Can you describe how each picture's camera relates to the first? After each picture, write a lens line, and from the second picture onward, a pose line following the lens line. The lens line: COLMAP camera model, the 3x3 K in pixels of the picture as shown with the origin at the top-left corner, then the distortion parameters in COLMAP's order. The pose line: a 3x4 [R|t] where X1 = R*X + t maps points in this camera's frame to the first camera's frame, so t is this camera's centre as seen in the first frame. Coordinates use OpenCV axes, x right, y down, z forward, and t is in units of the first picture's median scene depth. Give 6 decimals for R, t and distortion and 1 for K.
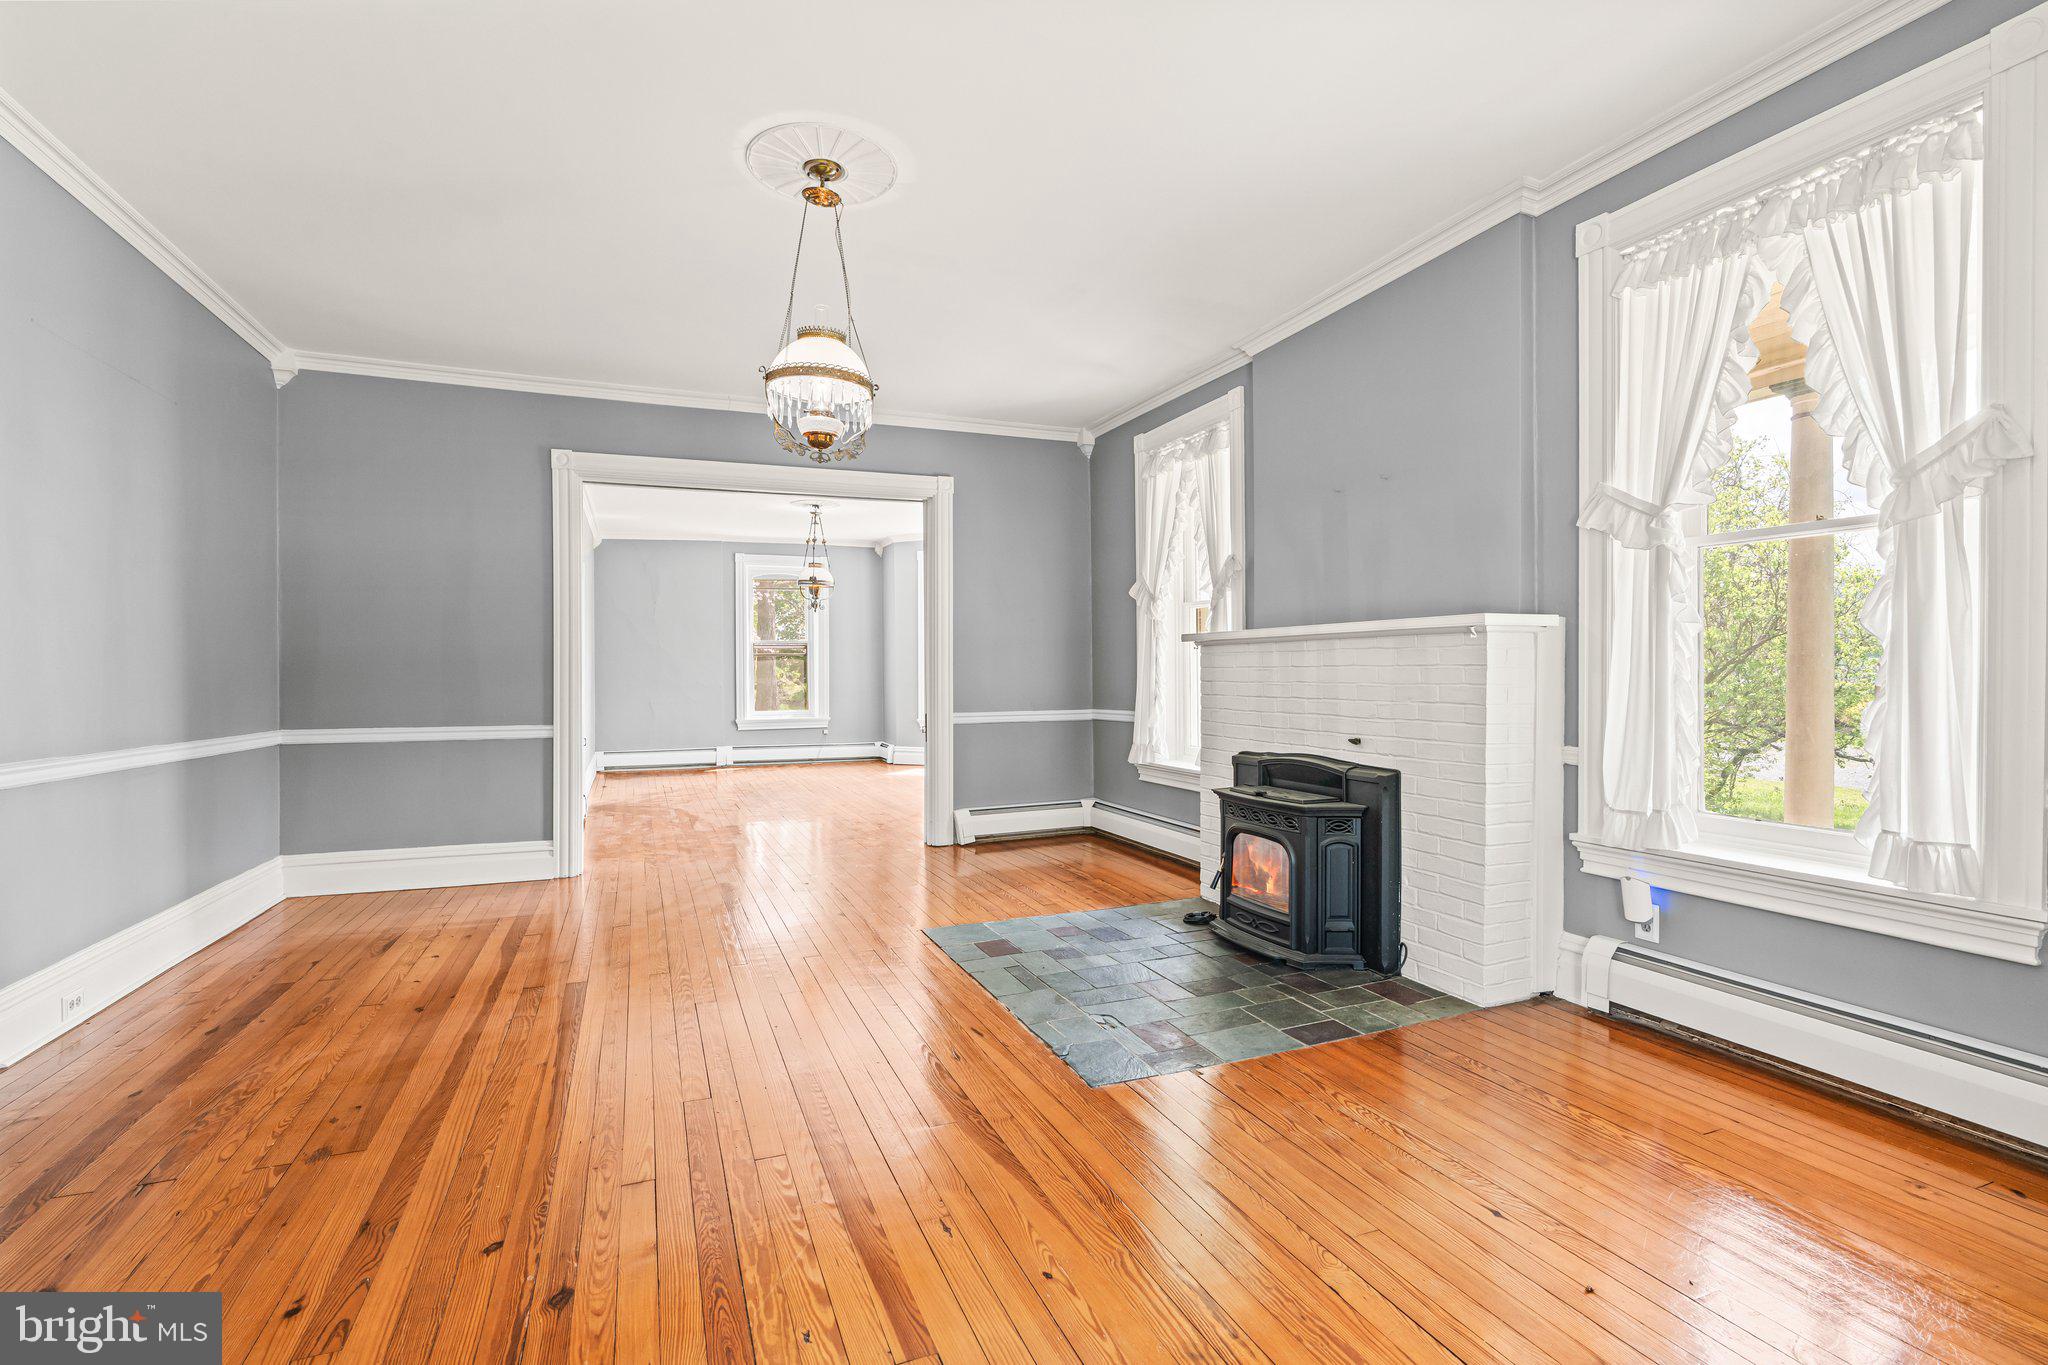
lens RADIAL K [[965.7, 0, 1027.9], [0, 965.7, 677.0], [0, 0, 1]] dist [-0.015753, 0.007016]
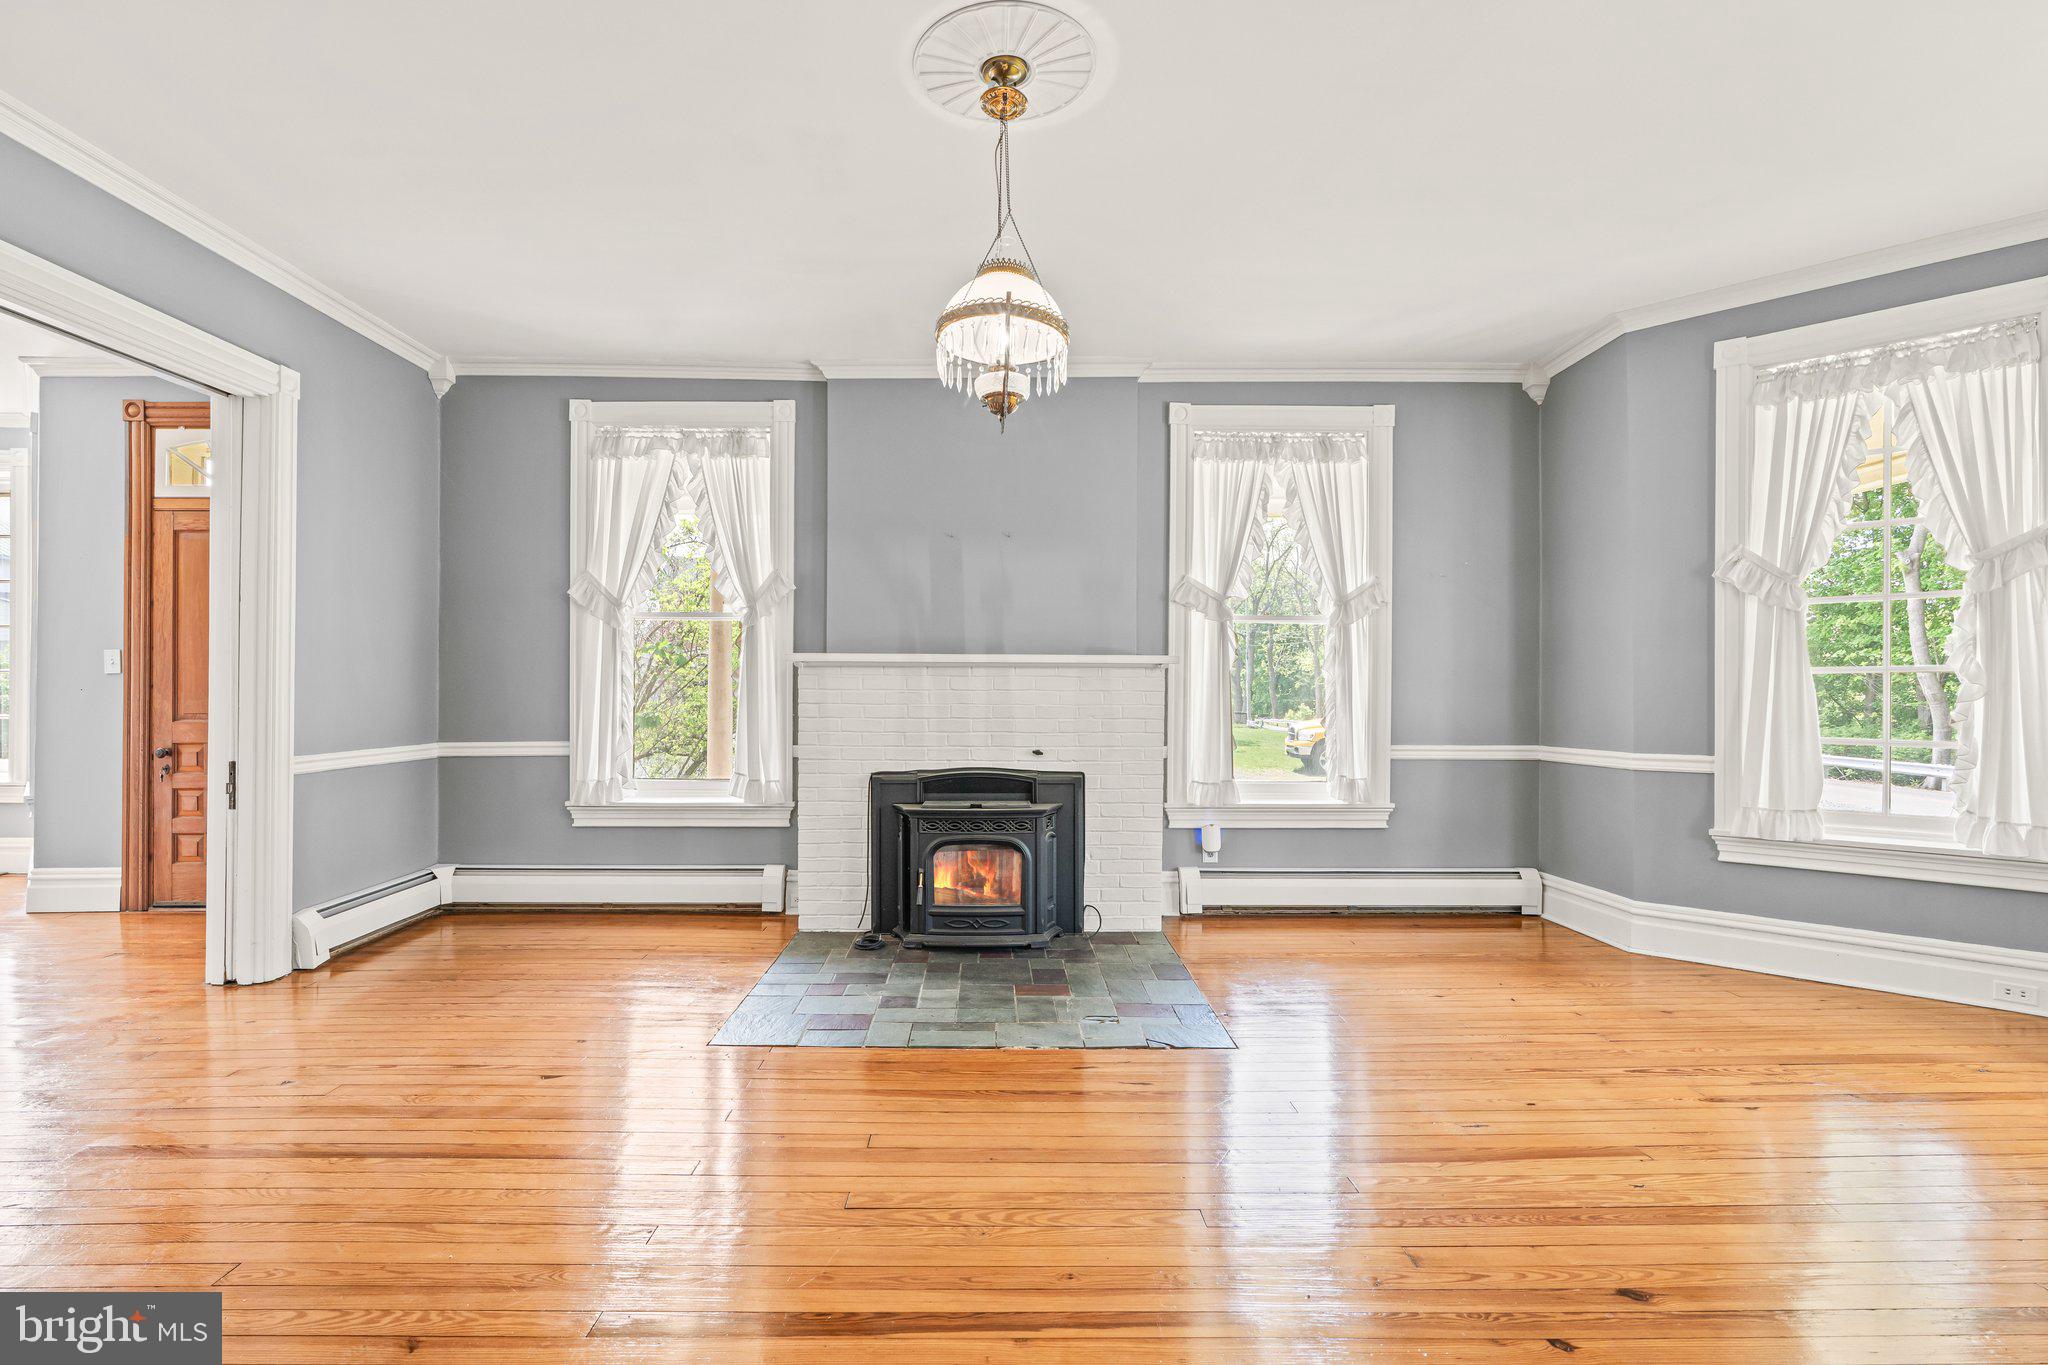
lens RADIAL K [[949.8, 0, 1034.9], [0, 949.8, 691.9], [0, 0, 1]] dist [-0.015607, 0.007047]
pose [[0.352155, 0.008292, 0.935905, -0.711887], [-0.001790, 0.999965, -0.008185, 0.000004], [-0.935940, 0.001207, 0.352157, 0.526976]]
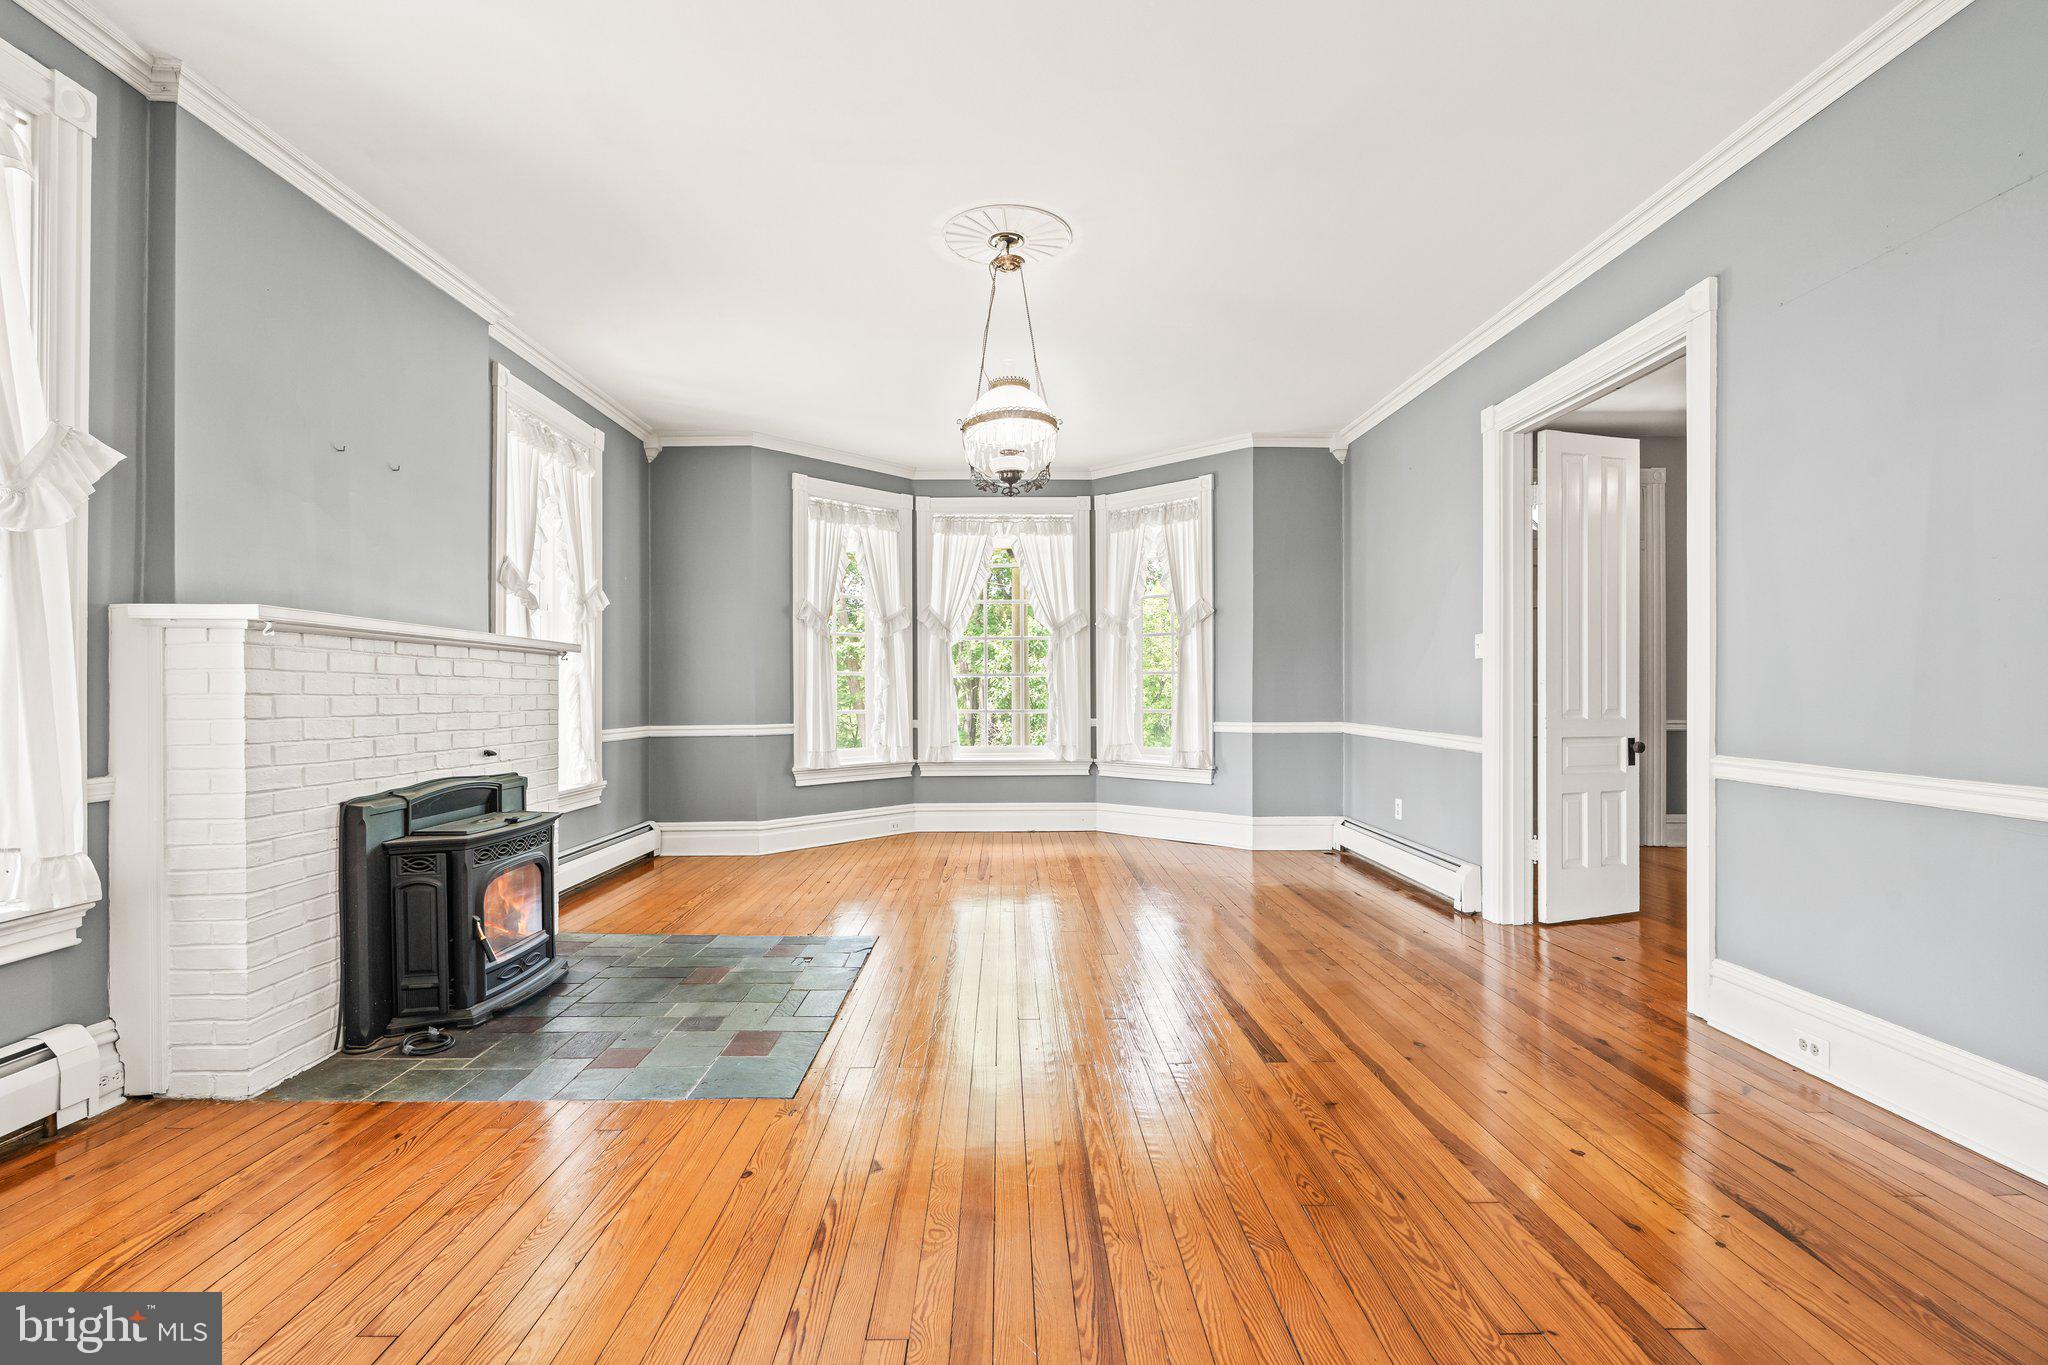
lens RADIAL K [[904.2, 0, 1004.1], [0, 904.2, 684.4], [0, 0, 1]] dist [0.000178, 0.000230]
pose [[-0.925575, 0.009545, 0.378444, -0.463692], [0.006750, 0.999939, -0.008711, 0.006552], [-0.378504, -0.005508, -0.925583, 1.512539]]
